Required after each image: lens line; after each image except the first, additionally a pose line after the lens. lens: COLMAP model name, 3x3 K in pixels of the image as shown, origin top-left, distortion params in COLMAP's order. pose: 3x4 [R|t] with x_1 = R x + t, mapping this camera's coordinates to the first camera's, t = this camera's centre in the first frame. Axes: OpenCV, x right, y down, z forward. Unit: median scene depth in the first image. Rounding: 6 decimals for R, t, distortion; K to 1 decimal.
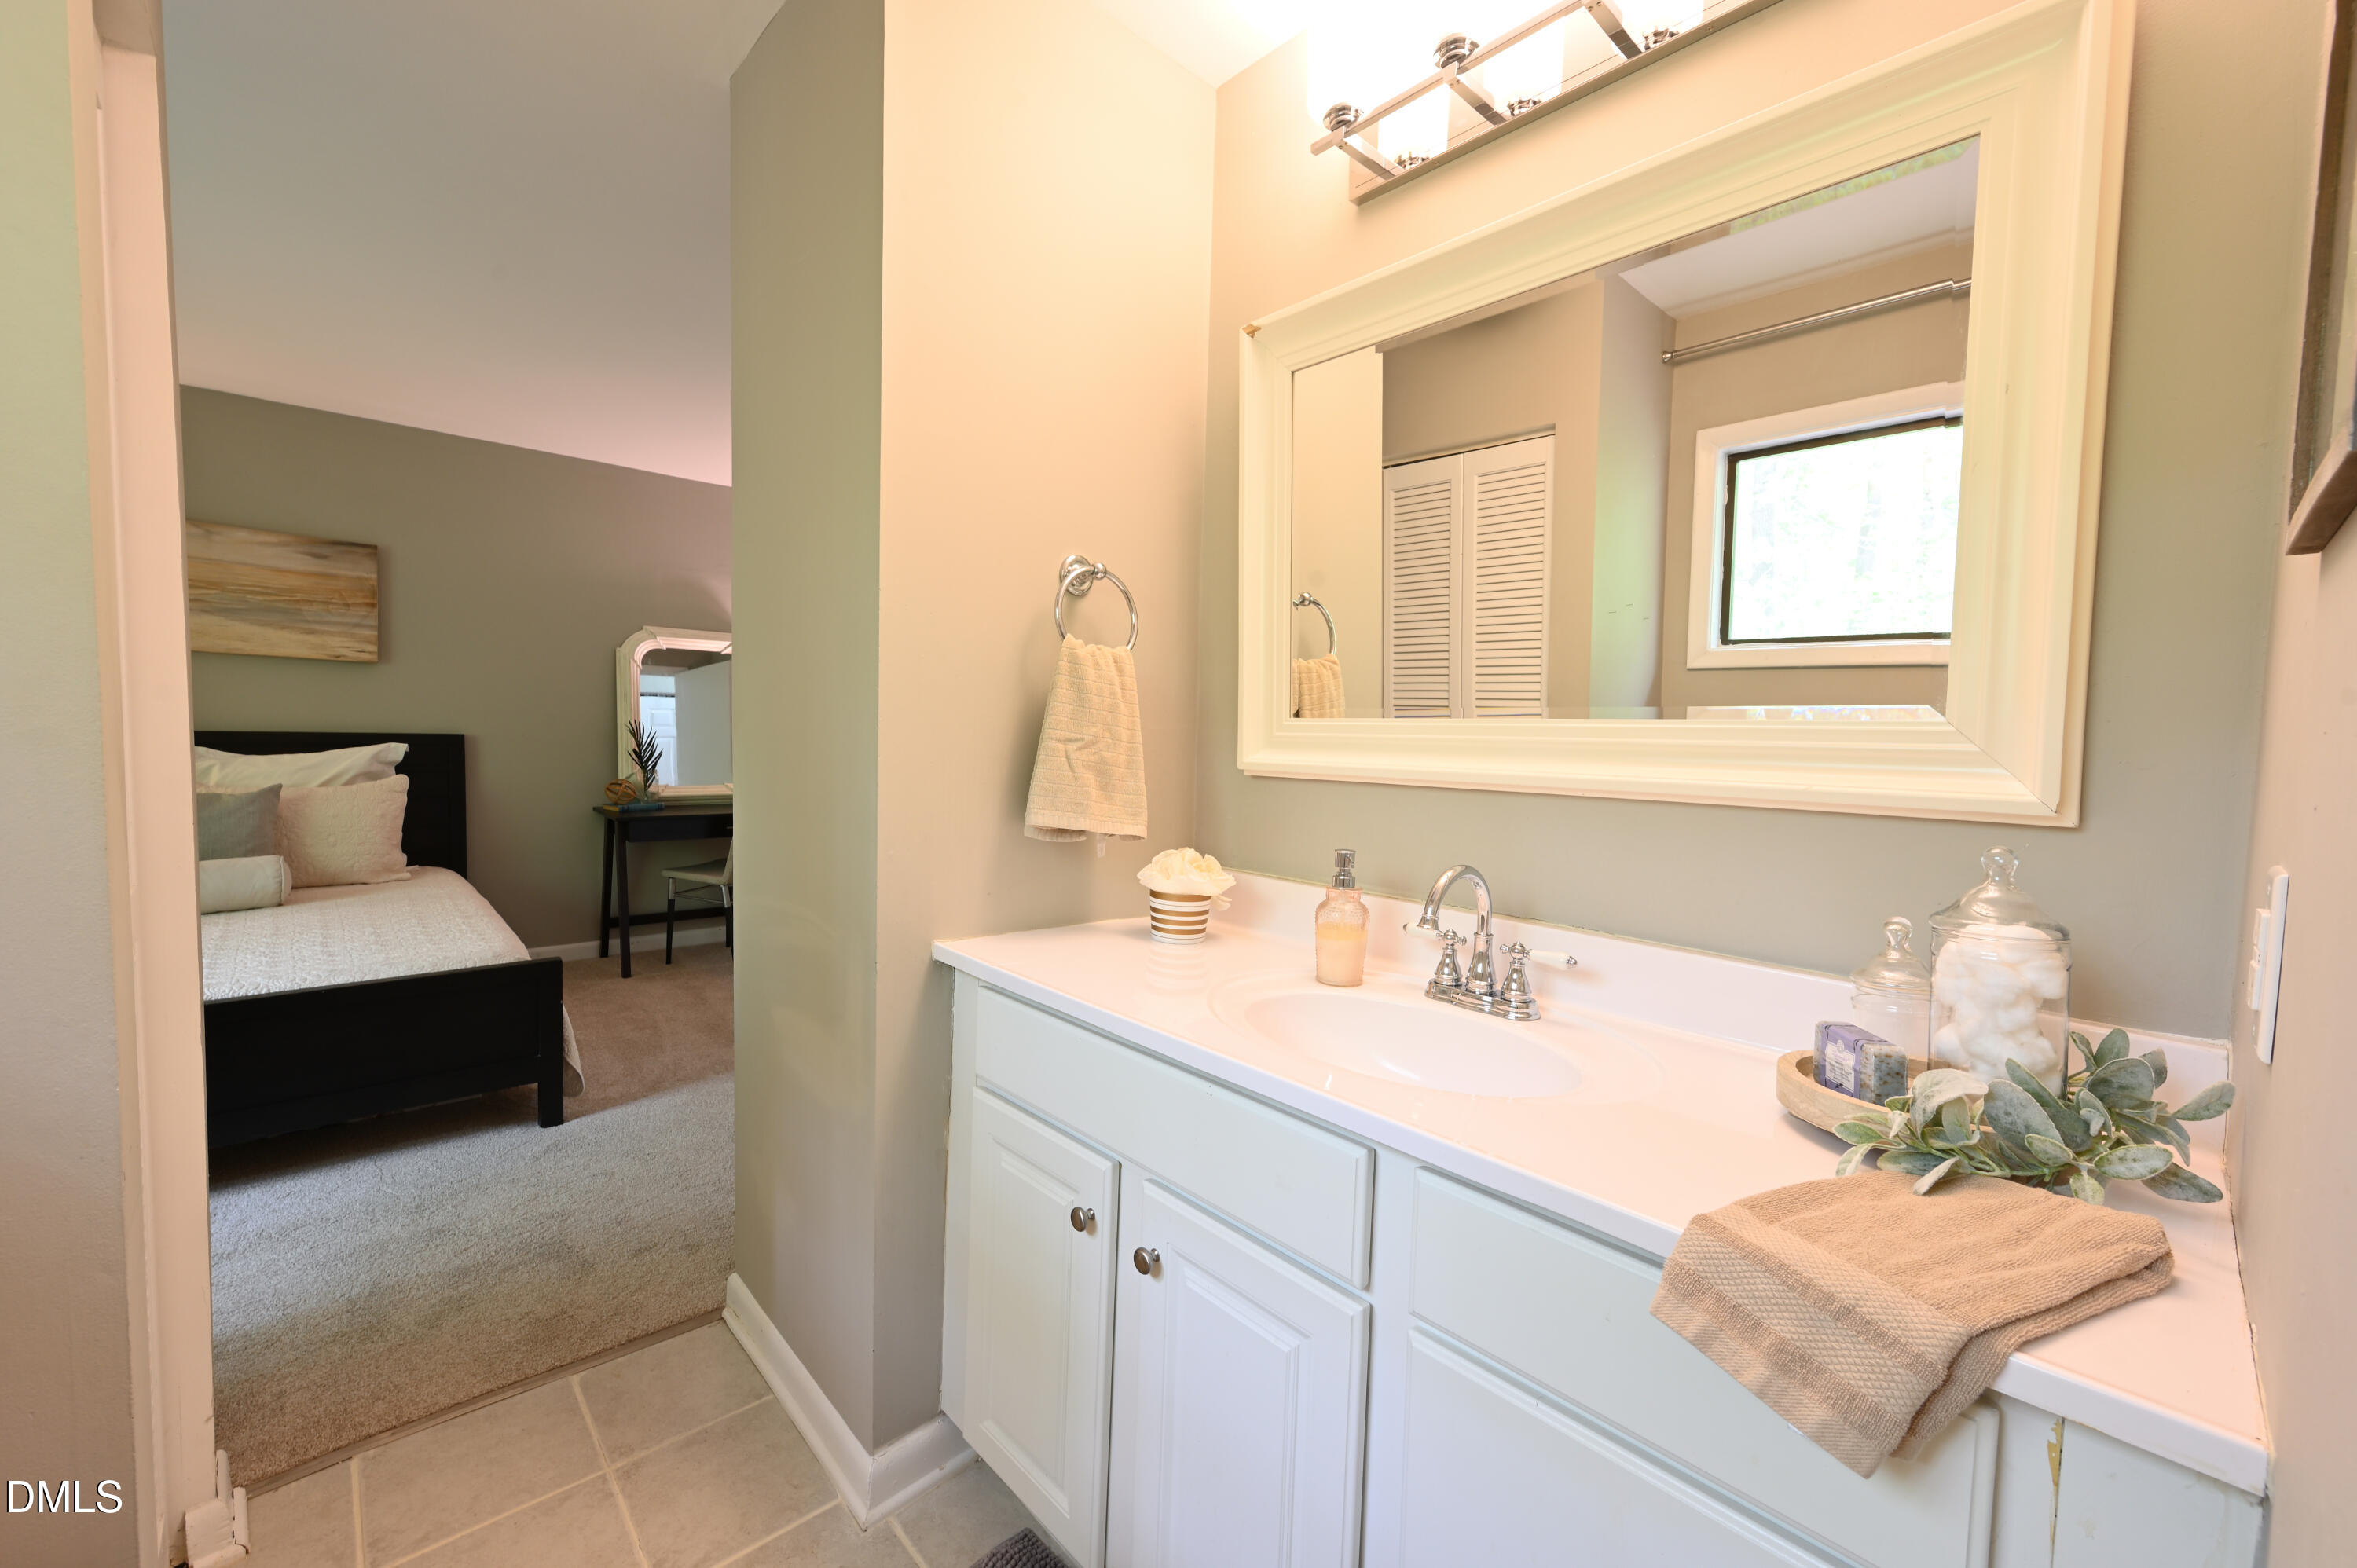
lens RADIAL K [[937.3, 0, 1178.5], [0, 937.3, 784.0], [0, 0, 1]] dist [-0.000310, -0.000084]
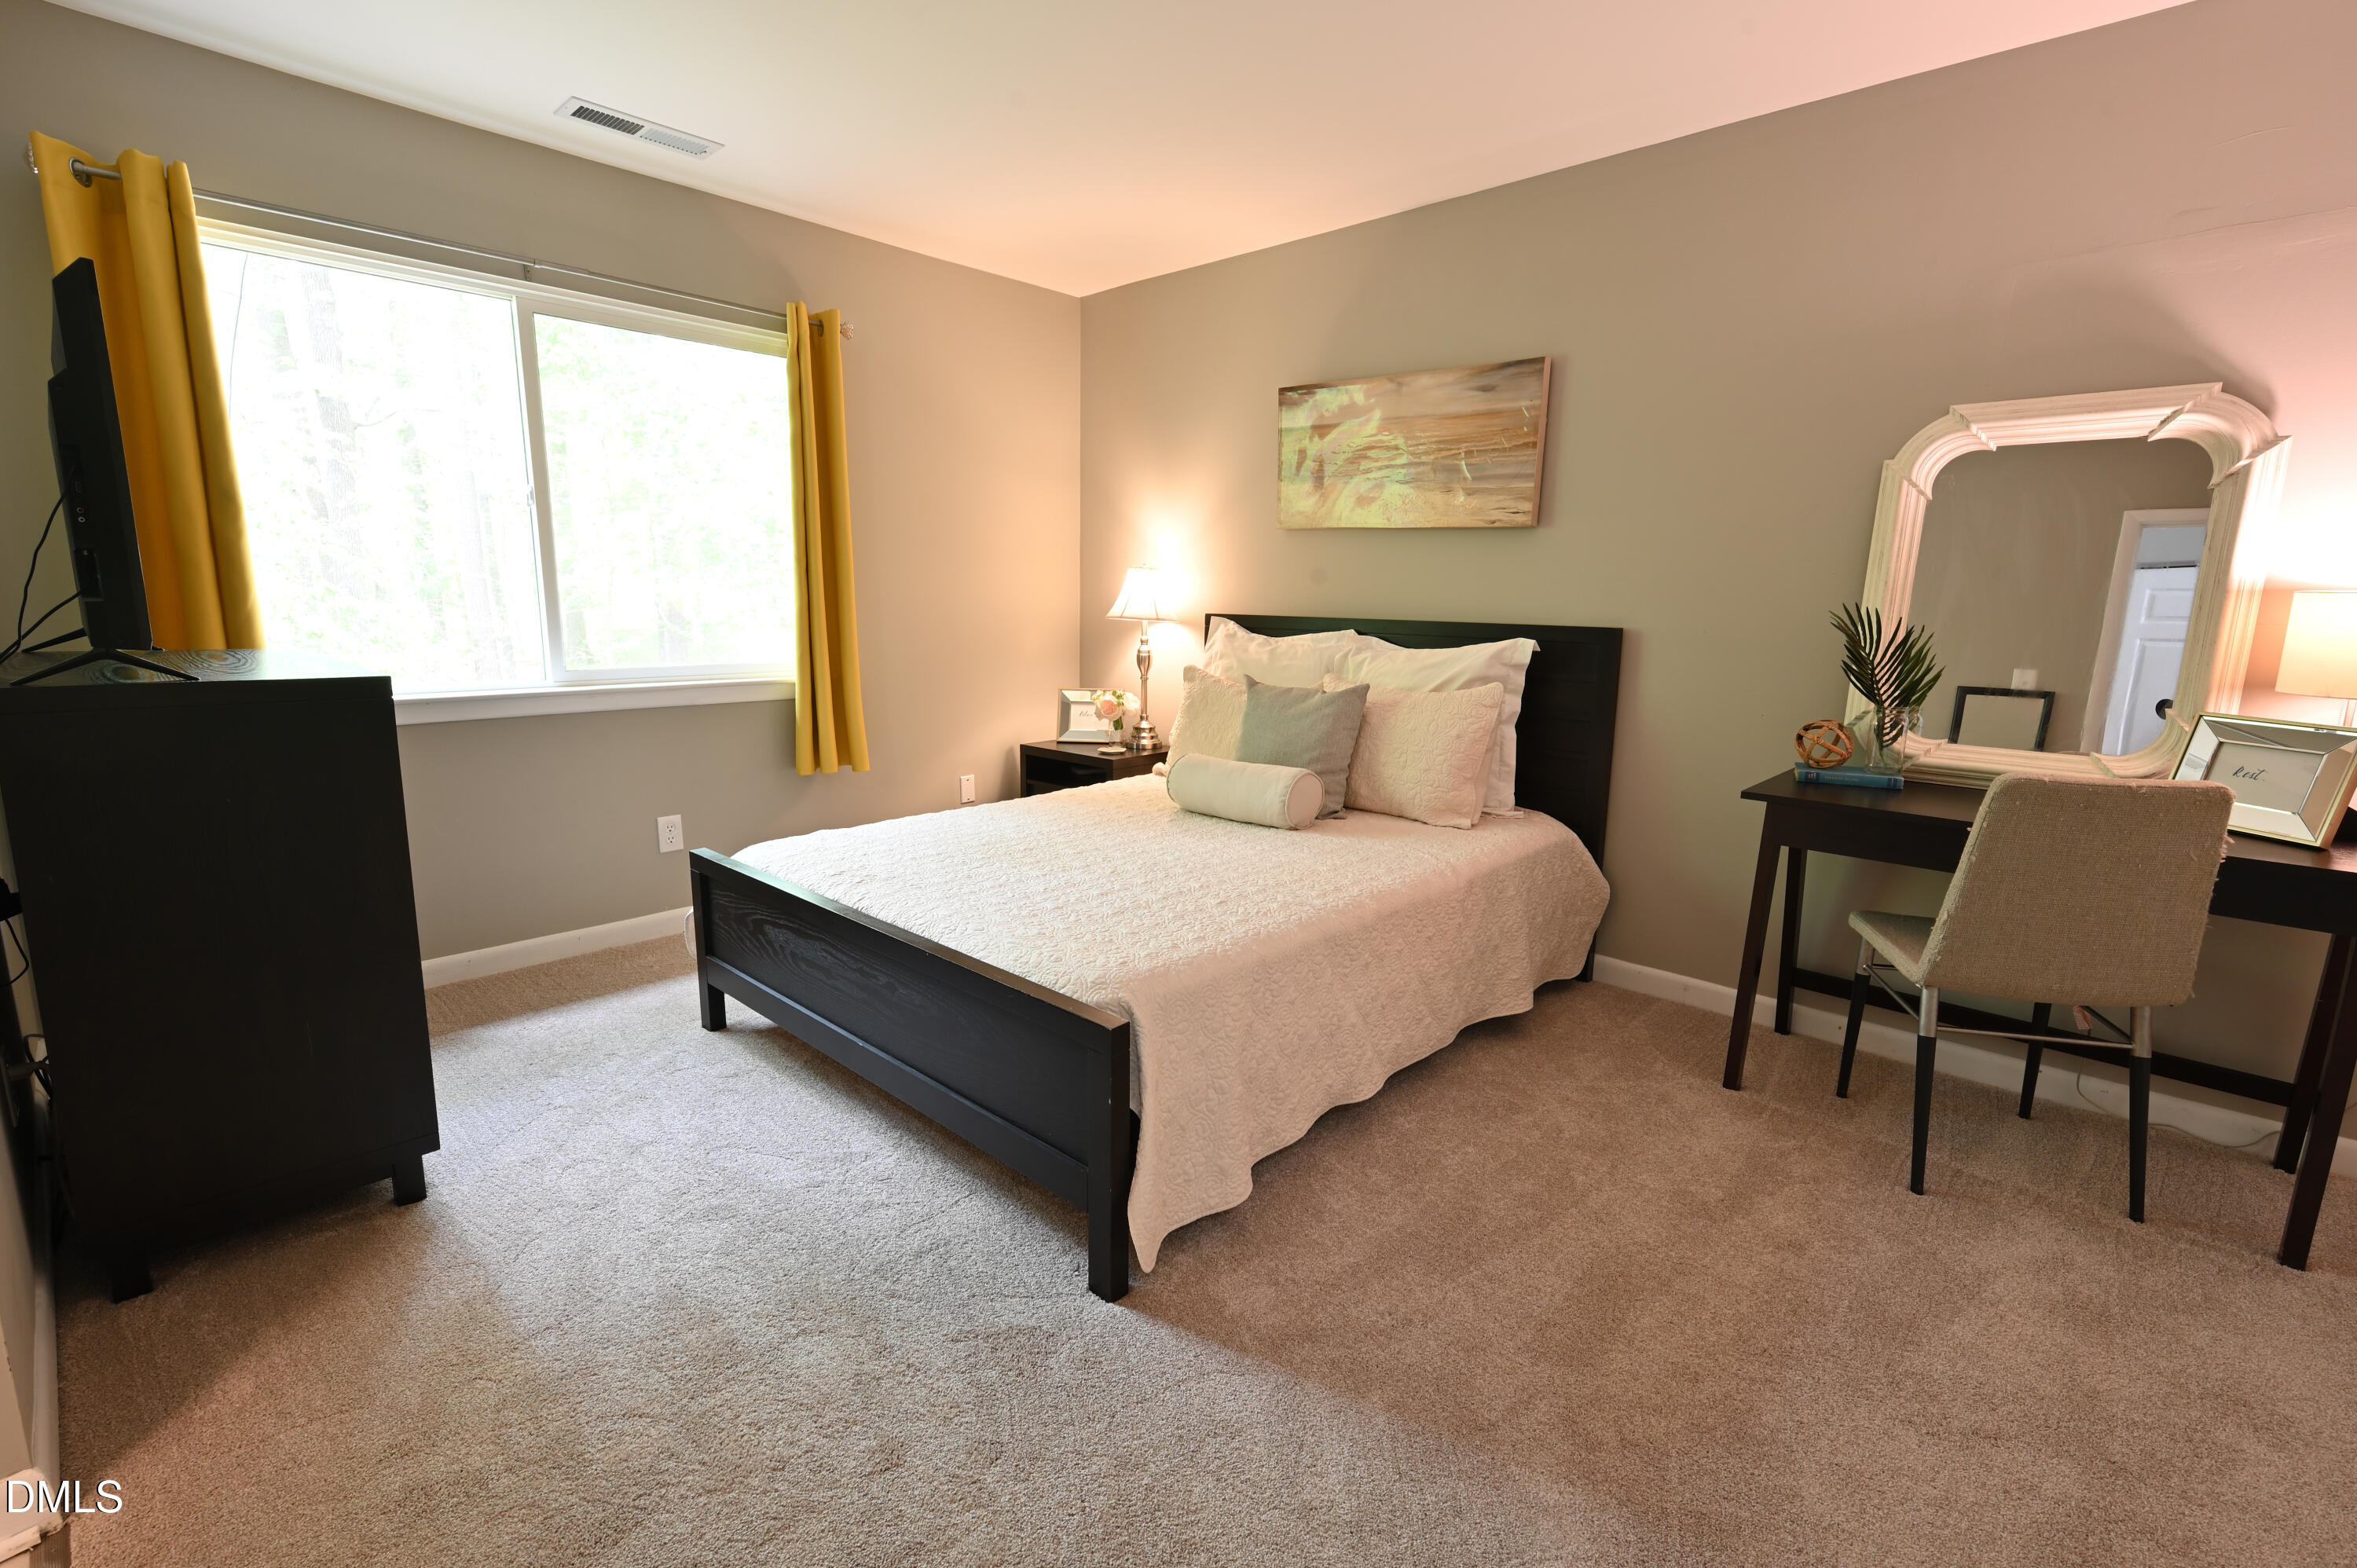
lens RADIAL K [[1028.2, 0, 1178.5], [0, 1028.2, 784.0], [0, 0, 1]] dist [-0.001477, -0.000460]
pose [[0.057746, 0.158723, -0.985633, -0.059549], [-0.075122, 0.985172, 0.154248, -0.036941], [0.995501, 0.065135, 0.068813, 0.711657]]
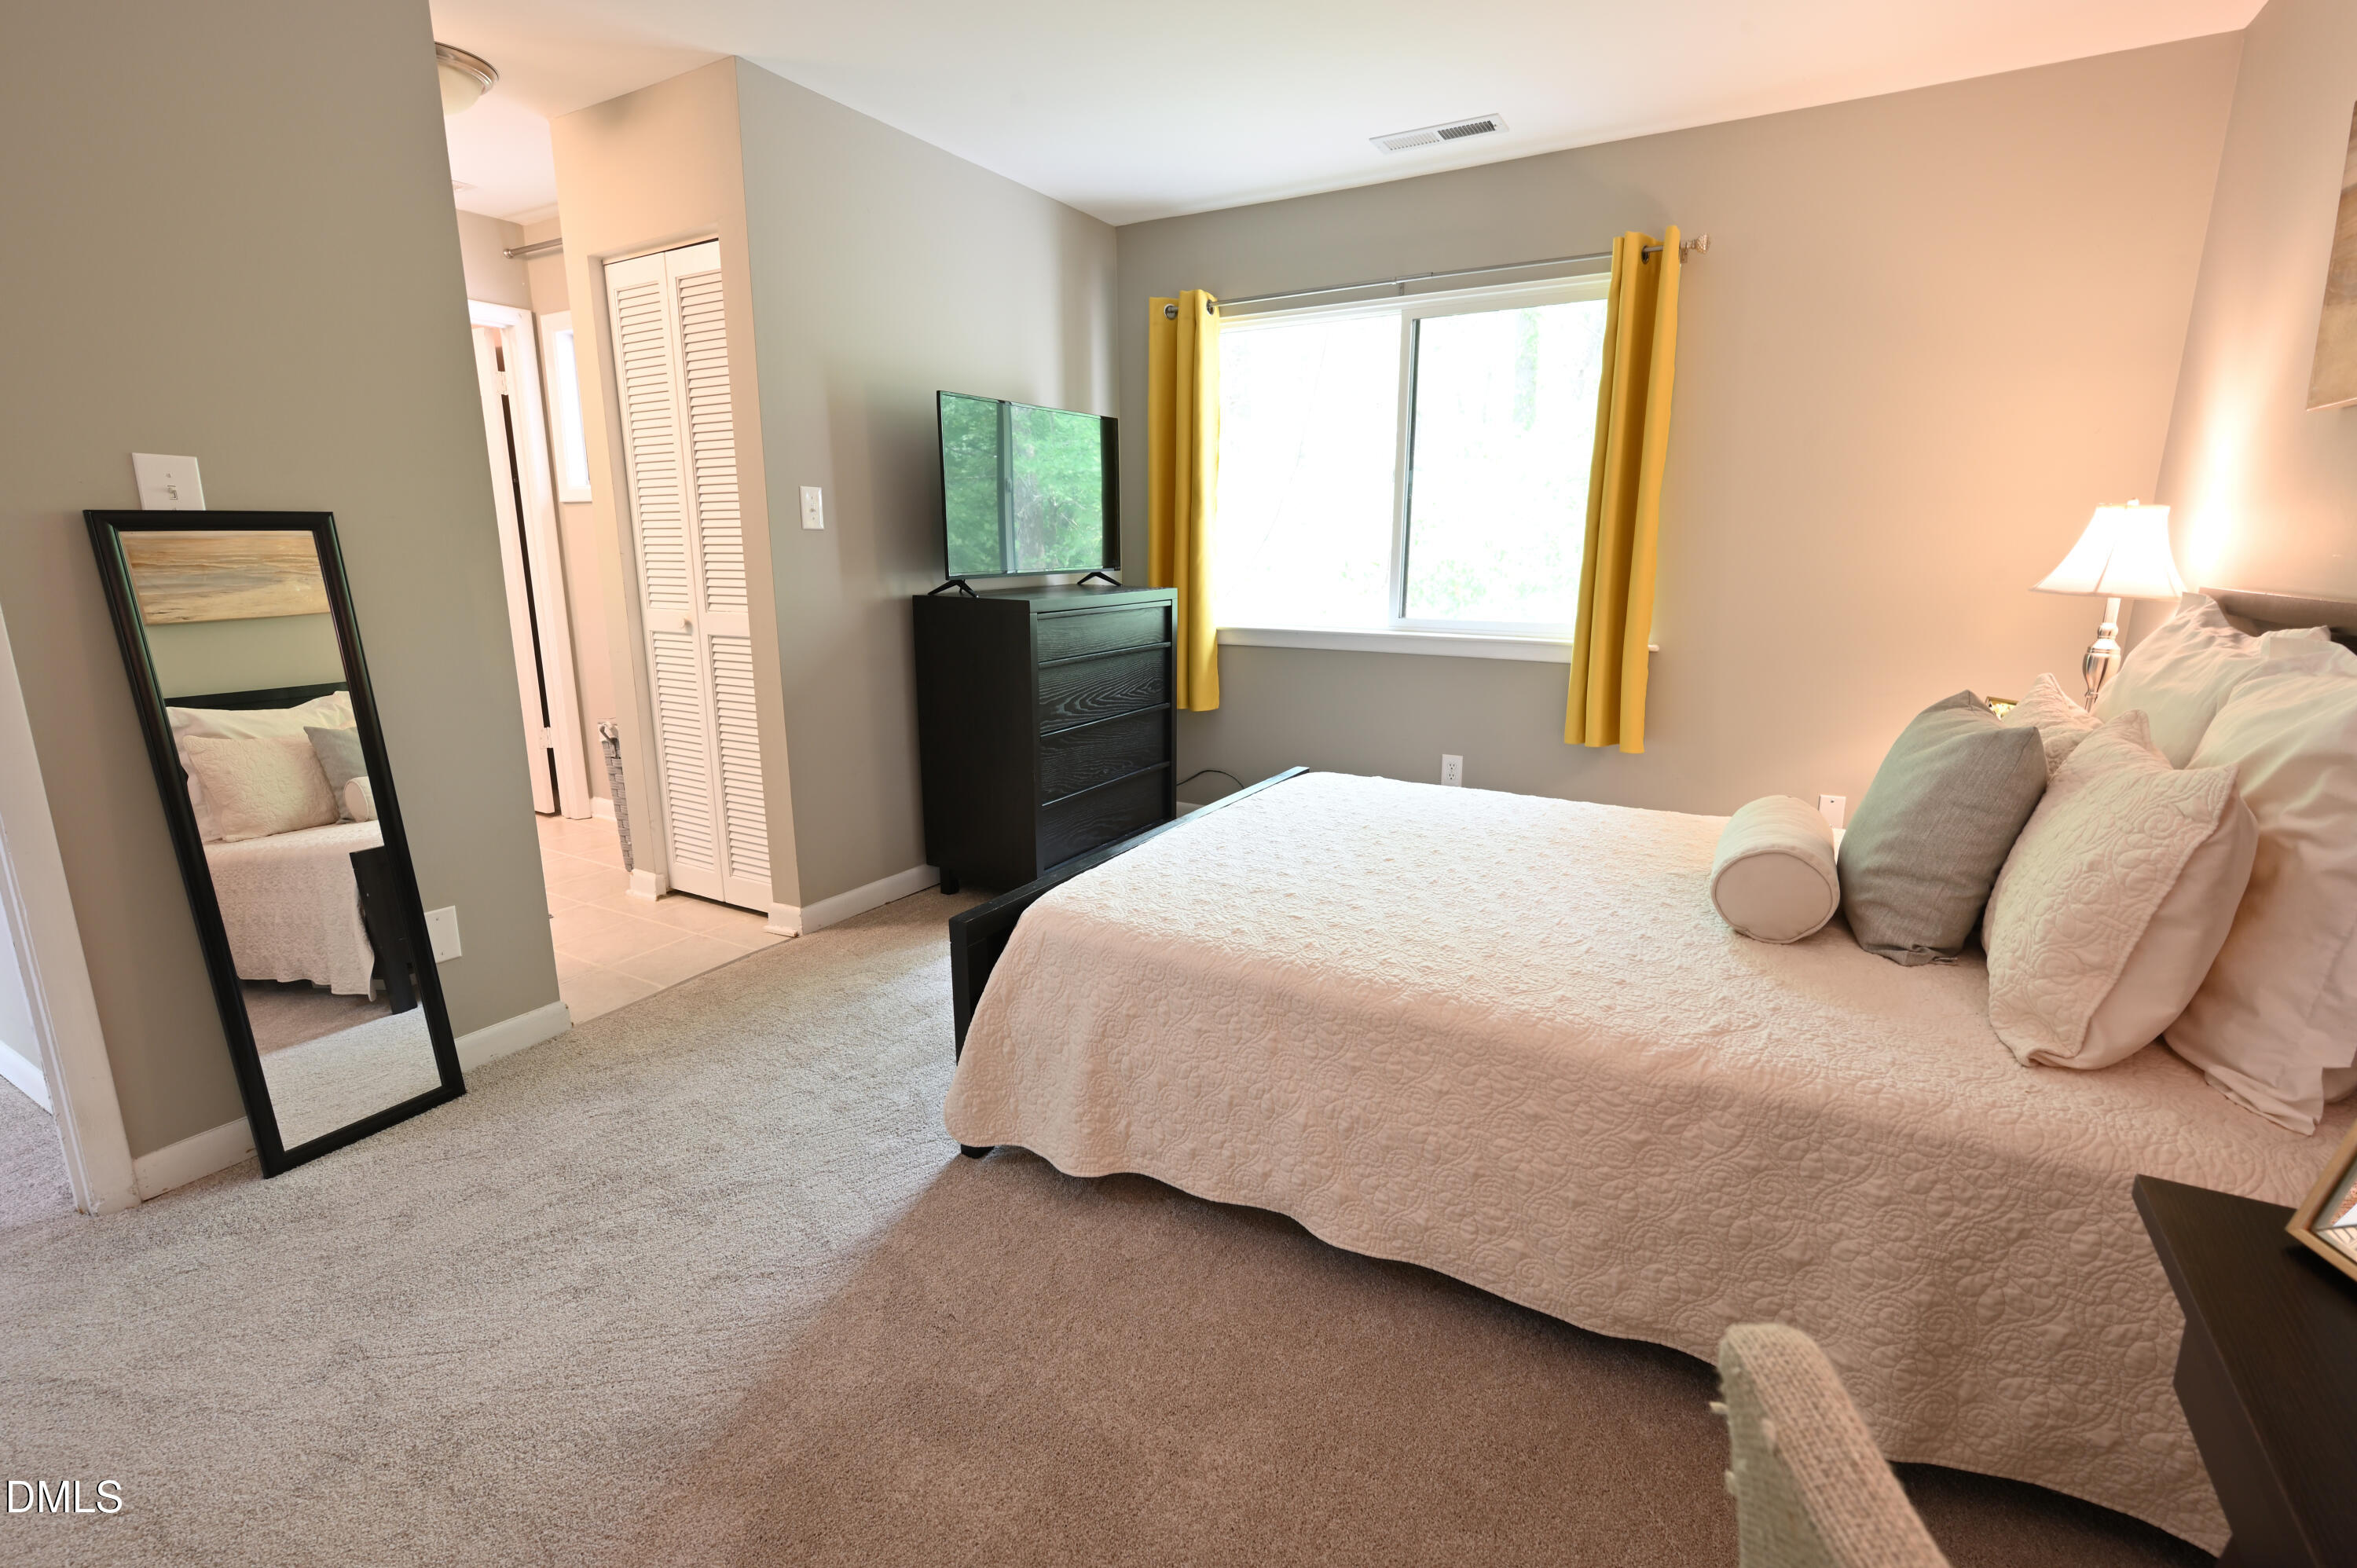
lens RADIAL K [[1095.4, 0, 1178.5], [0, 1095.4, 784.0], [0, 0, 1]] dist [-0.032620, -0.000044]
pose [[-0.969215, 0.030437, -0.244326, -0.465001], [-0.036705, 0.963379, 0.265619, -0.081096], [0.243463, 0.266410, -0.932605, 1.260173]]
